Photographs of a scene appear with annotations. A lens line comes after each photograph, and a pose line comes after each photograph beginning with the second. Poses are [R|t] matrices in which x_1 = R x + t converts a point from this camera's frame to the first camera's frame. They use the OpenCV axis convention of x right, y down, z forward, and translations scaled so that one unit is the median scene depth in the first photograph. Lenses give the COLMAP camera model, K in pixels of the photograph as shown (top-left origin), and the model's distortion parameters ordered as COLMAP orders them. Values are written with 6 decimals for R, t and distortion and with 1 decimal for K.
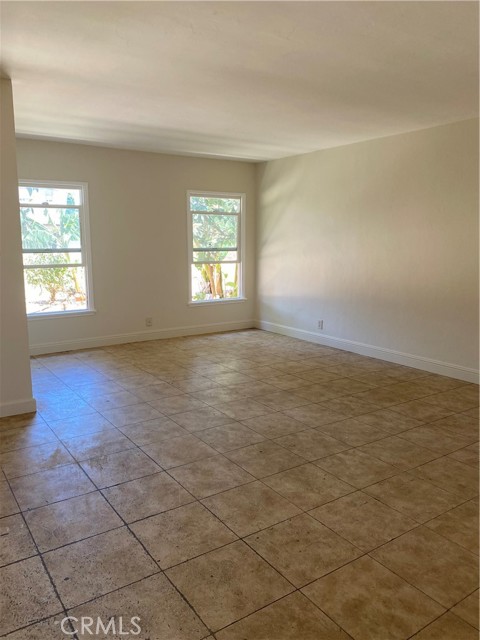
lens RADIAL K [[485.7, 0, 239.1], [0, 485.7, 320.6], [0, 0, 1]] dist [0.042066, -0.058749]
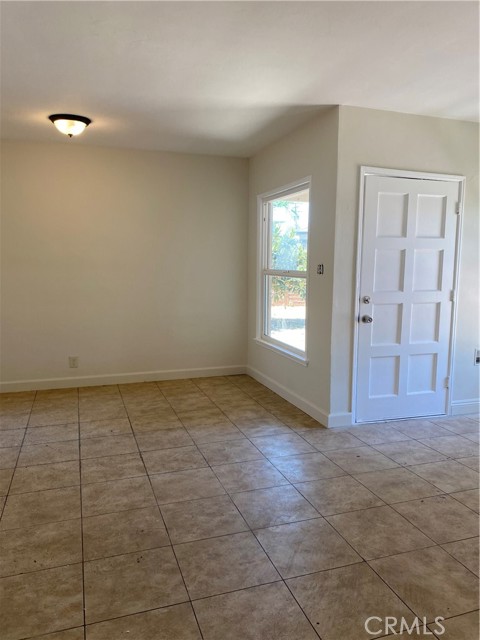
lens RADIAL K [[485.7, 0, 237.2], [0, 485.7, 322.1], [0, 0, 1]] dist [0.042066, -0.058749]
pose [[-0.266864, 0.129675, -0.954970, 0.632716], [-0.162282, 0.970710, 0.177161, -0.193899], [0.949973, 0.202252, -0.238004, 1.134701]]
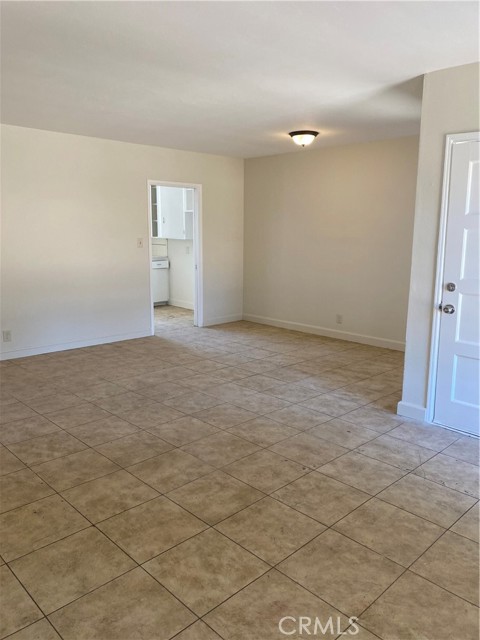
lens RADIAL K [[485.7, 0, 259.8], [0, 485.7, 317.3], [0, 0, 1]] dist [0.042066, -0.058749]
pose [[-0.979139, 0.023596, -0.201815, 0.053388], [-0.045501, 0.942547, 0.330960, -0.343669], [0.198030, 0.333238, -0.921811, 1.987387]]
